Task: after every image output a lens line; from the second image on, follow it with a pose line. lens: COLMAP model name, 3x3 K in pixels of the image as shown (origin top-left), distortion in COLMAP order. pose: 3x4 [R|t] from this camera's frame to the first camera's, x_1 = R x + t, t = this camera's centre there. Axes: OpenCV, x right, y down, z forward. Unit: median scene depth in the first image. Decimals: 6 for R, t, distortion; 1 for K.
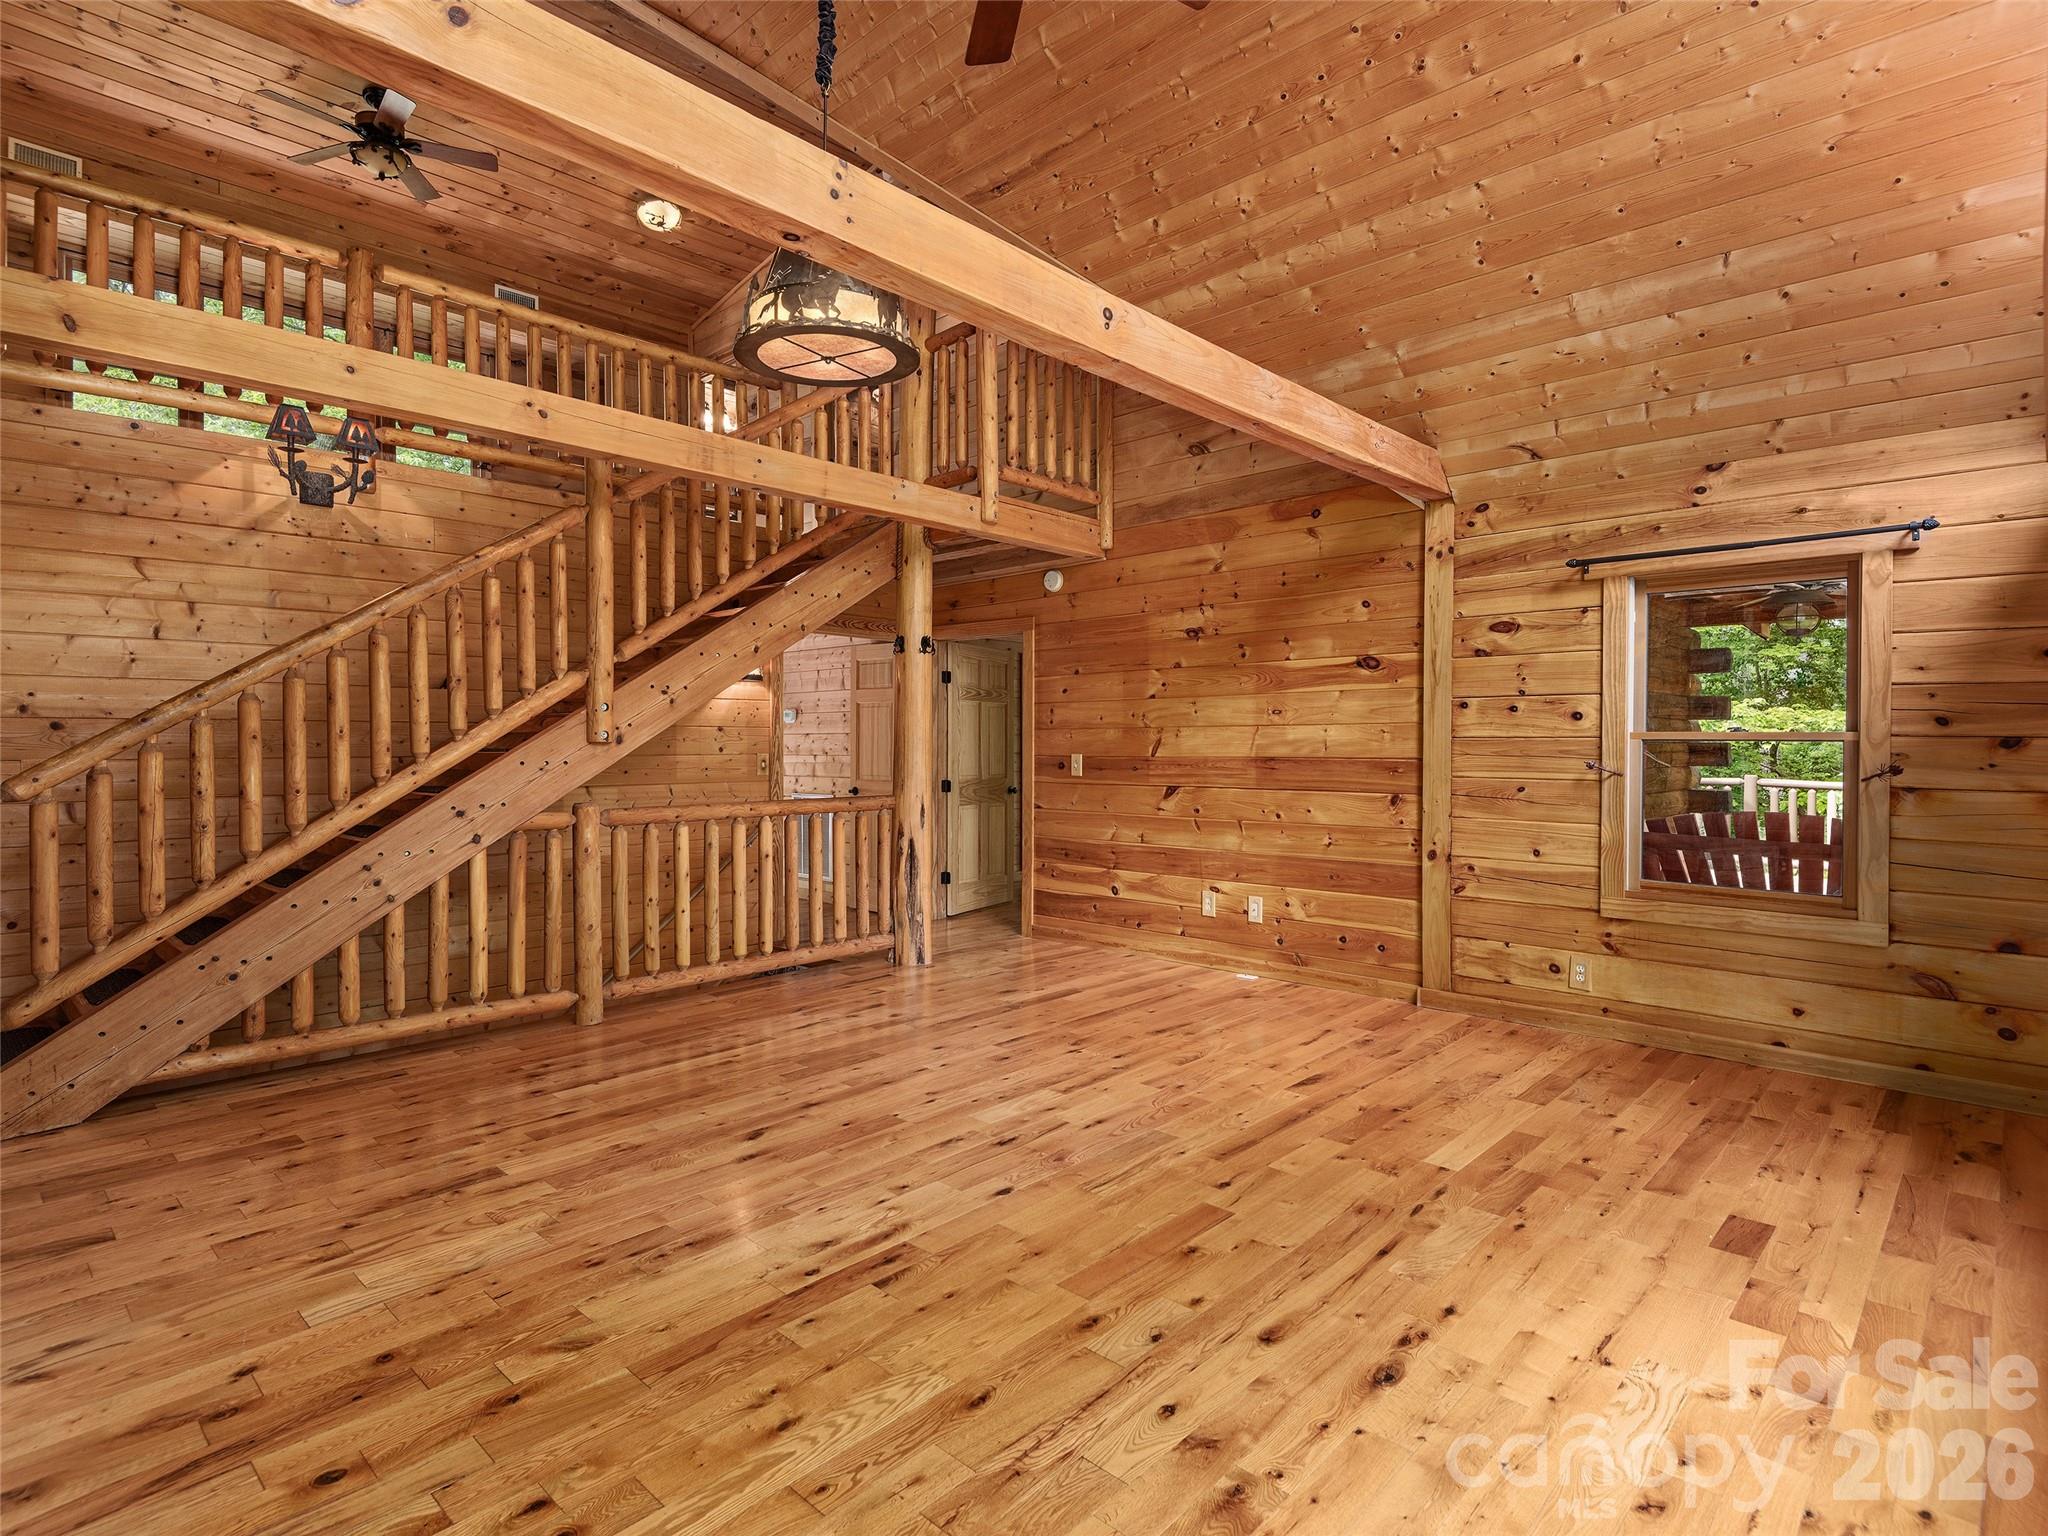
lens RADIAL K [[1045.0, 0, 1019.8], [0, 1045.0, 762.7], [0, 0, 1]] dist [0.006949, -0.002162]
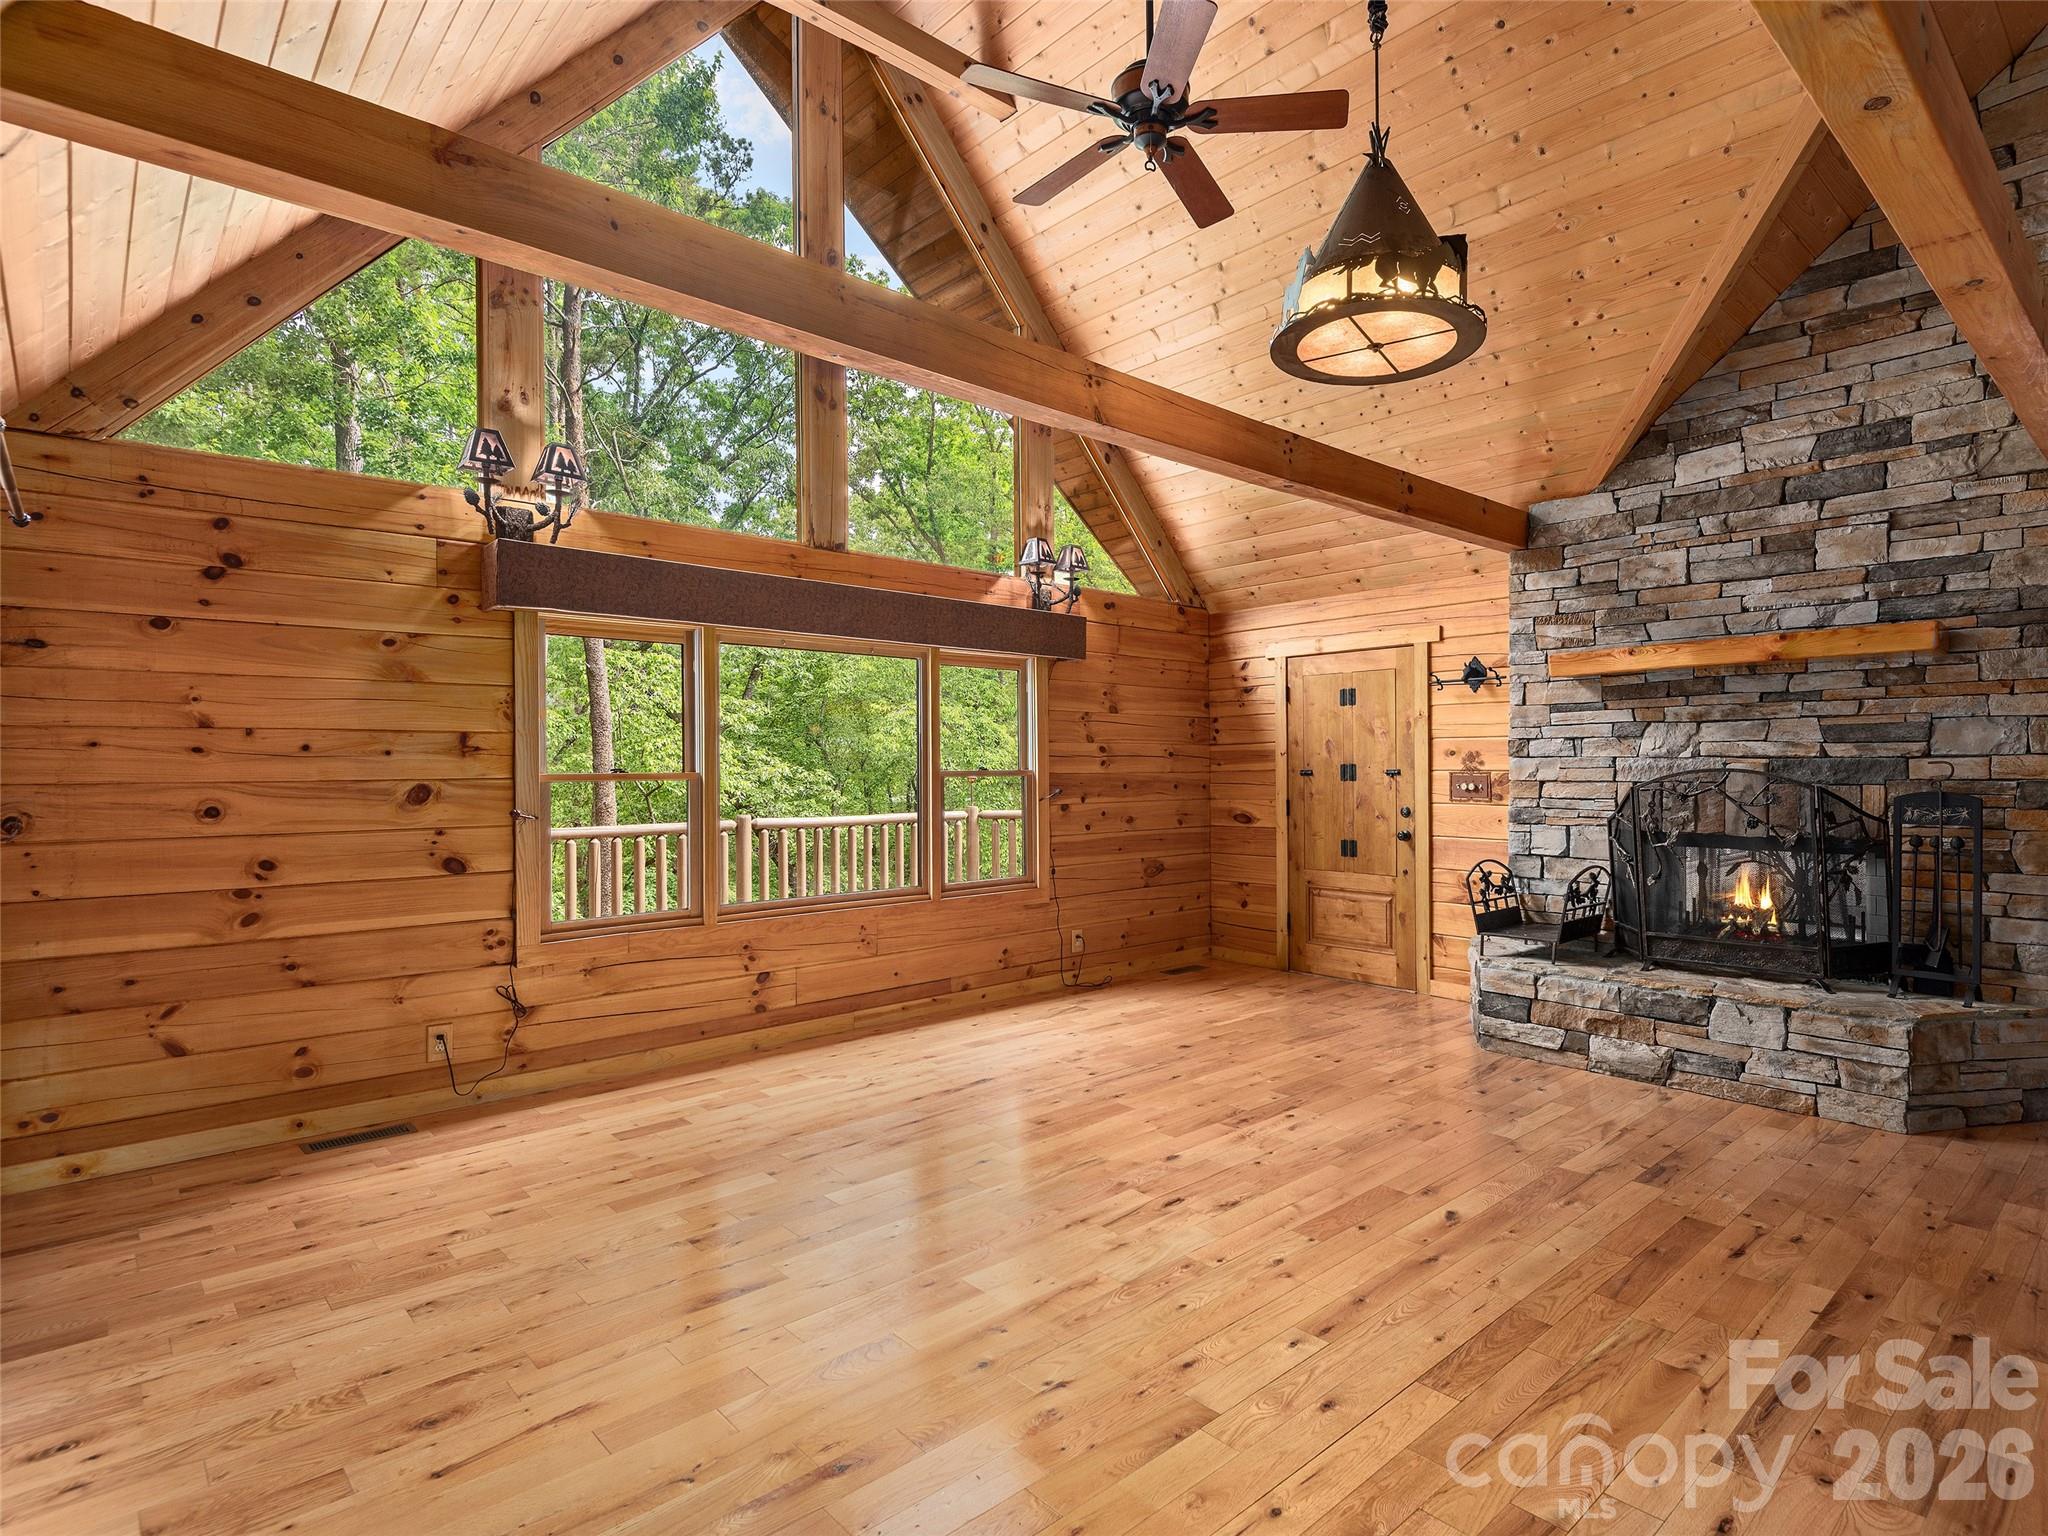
lens RADIAL K [[1045.0, 0, 1029.4], [0, 1045.0, 765.7], [0, 0, 1]] dist [0.006949, -0.002162]
pose [[-0.993720, 0.003627, 0.111835, 0.010970], [0.005918, 0.999779, 0.020161, -0.058099], [-0.111738, 0.020696, -0.993522, 1.948276]]
